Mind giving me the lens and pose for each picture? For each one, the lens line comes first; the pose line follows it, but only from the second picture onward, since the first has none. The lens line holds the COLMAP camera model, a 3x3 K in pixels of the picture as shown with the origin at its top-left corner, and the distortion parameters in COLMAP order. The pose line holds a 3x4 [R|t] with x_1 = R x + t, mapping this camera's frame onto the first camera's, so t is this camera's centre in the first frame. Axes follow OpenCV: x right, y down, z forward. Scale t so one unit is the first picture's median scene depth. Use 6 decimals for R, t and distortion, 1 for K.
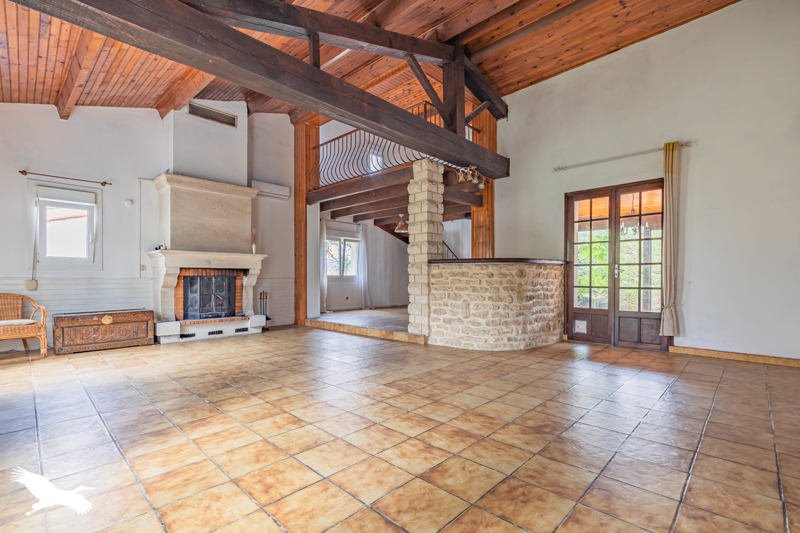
lens RADIAL K [[365.5, 0, 406.8], [0, 365.5, 281.0], [0, 0, 1]] dist [0.027193, 0.000272]
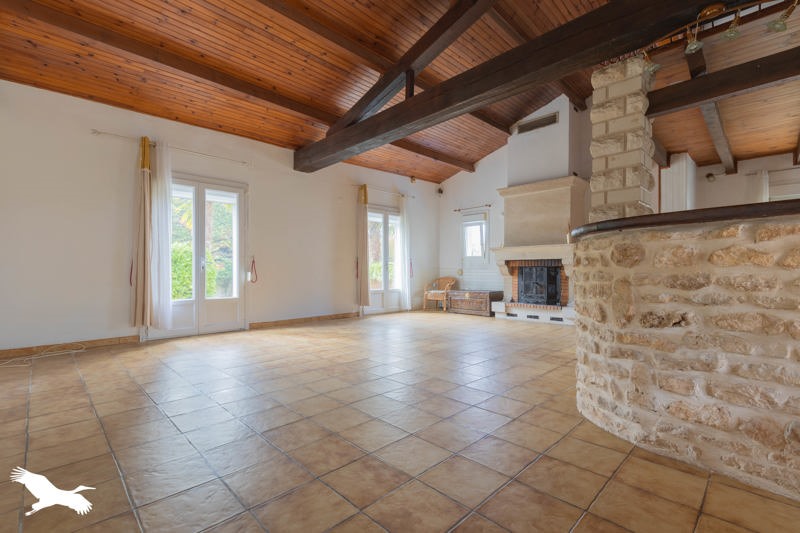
lens RADIAL K [[365.5, 0, 400.8], [0, 365.5, 266.0], [0, 0, 1]] dist [0.027193, 0.000272]
pose [[-0.023699, -0.008835, -0.999680, 0.662242], [-0.004257, 0.999953, -0.008737, -0.003967], [0.999710, 0.004049, -0.023736, 0.676280]]
